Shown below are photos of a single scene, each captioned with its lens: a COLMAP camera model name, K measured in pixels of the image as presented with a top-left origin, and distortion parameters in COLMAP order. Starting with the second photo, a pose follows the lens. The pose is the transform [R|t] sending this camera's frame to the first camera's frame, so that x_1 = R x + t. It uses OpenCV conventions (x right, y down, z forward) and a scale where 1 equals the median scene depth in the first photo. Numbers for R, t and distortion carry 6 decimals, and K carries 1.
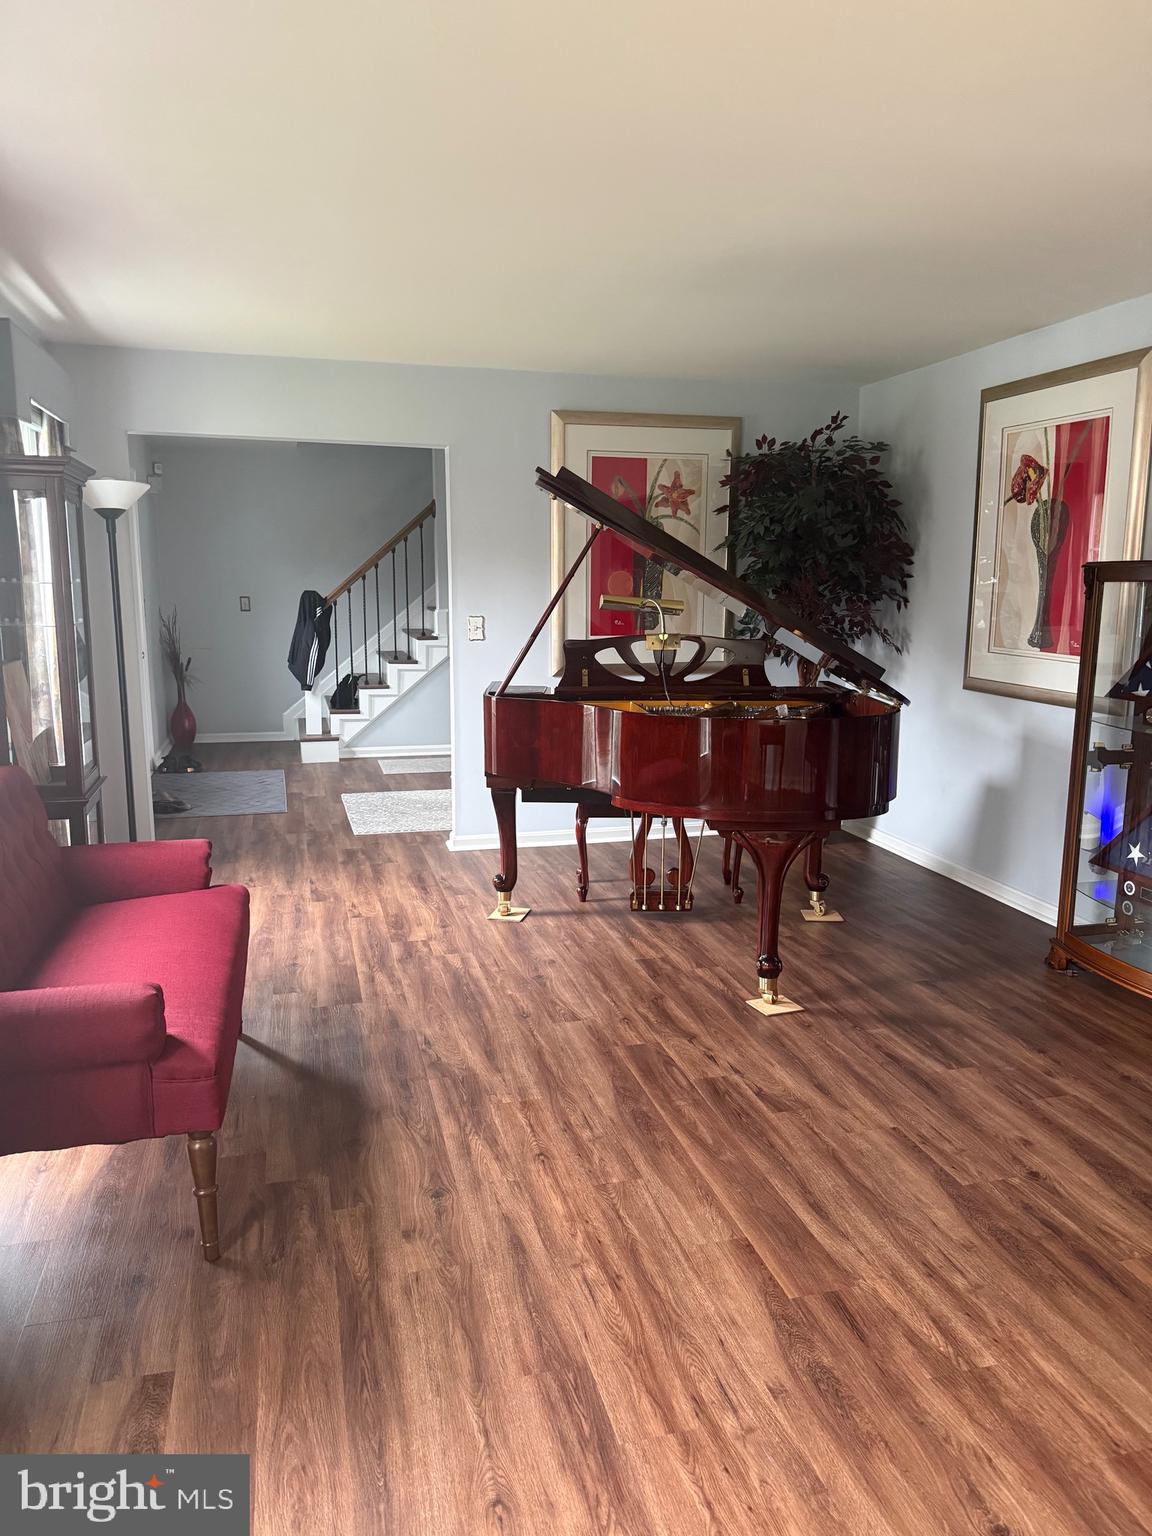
lens RADIAL K [[1090.4, 0, 571.6], [0, 1090.4, 765.9], [0, 0, 1]] dist [0.024009, -0.005057]
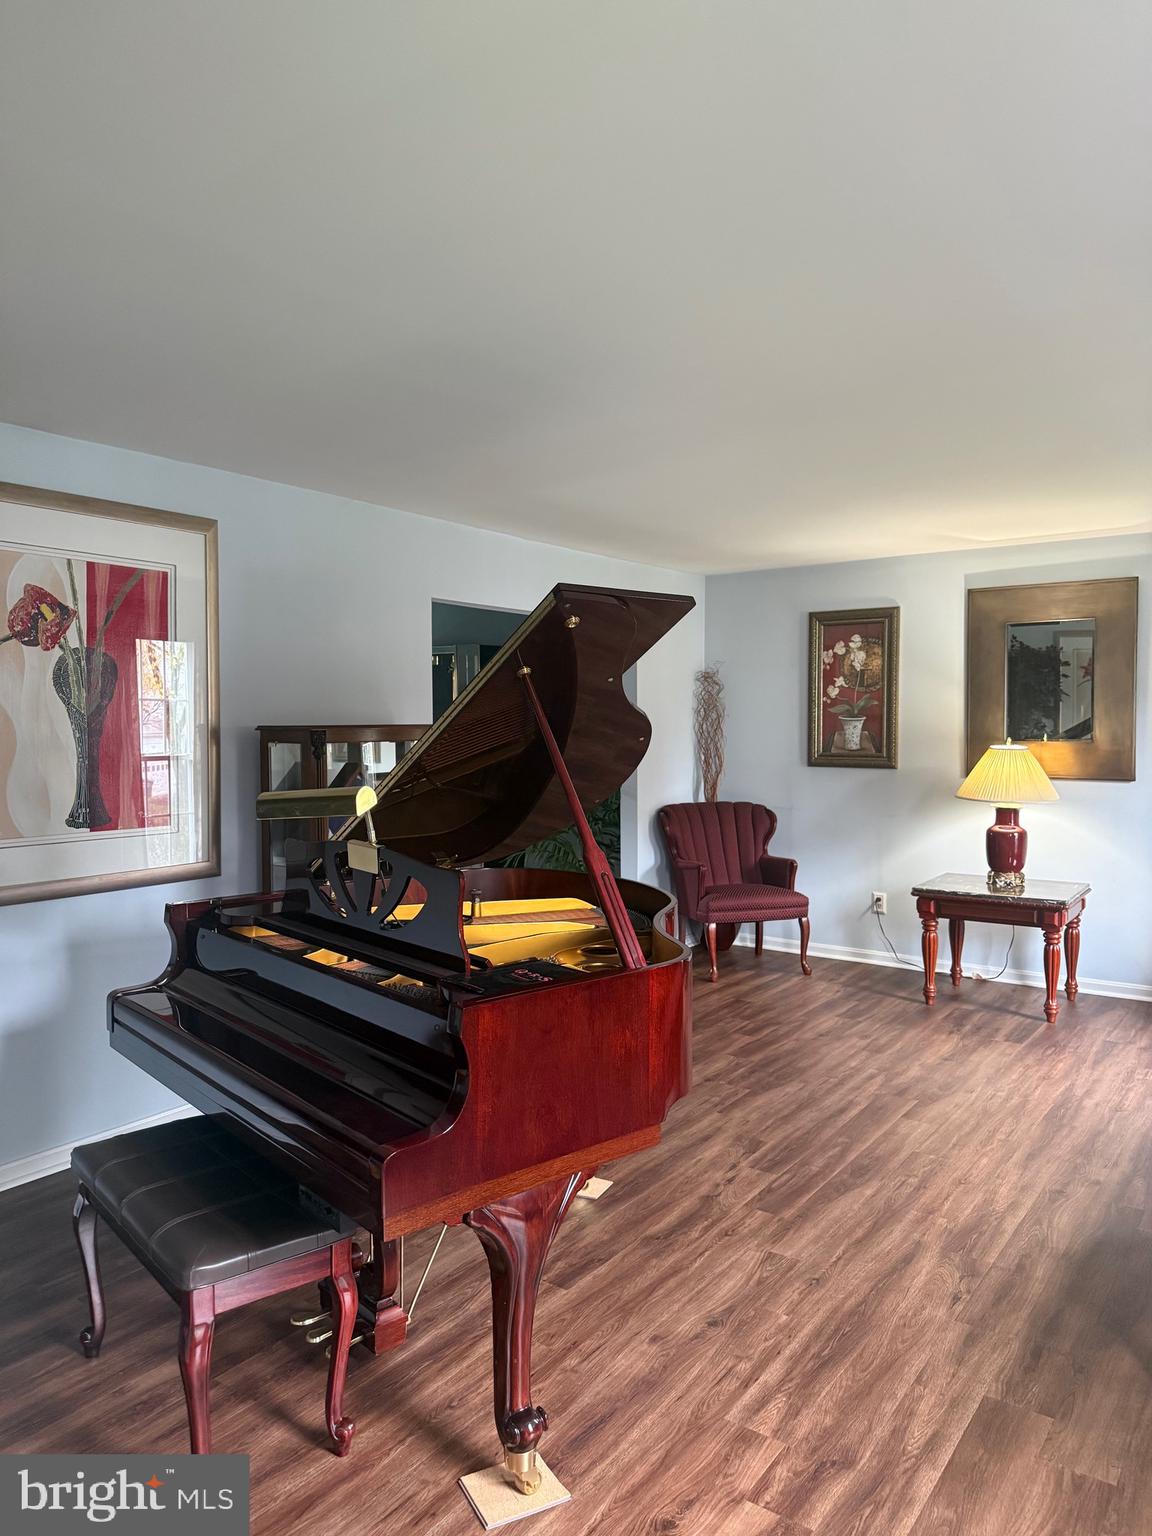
lens RADIAL K [[1090.4, 0, 570.4], [0, 1090.4, 768.0], [0, 0, 1]] dist [0.024009, -0.005057]
pose [[-0.638788, -0.054485, 0.767451, -0.557415], [0.122228, 0.977635, 0.171143, -0.325926], [-0.759612, 0.203128, -0.617842, 1.618802]]
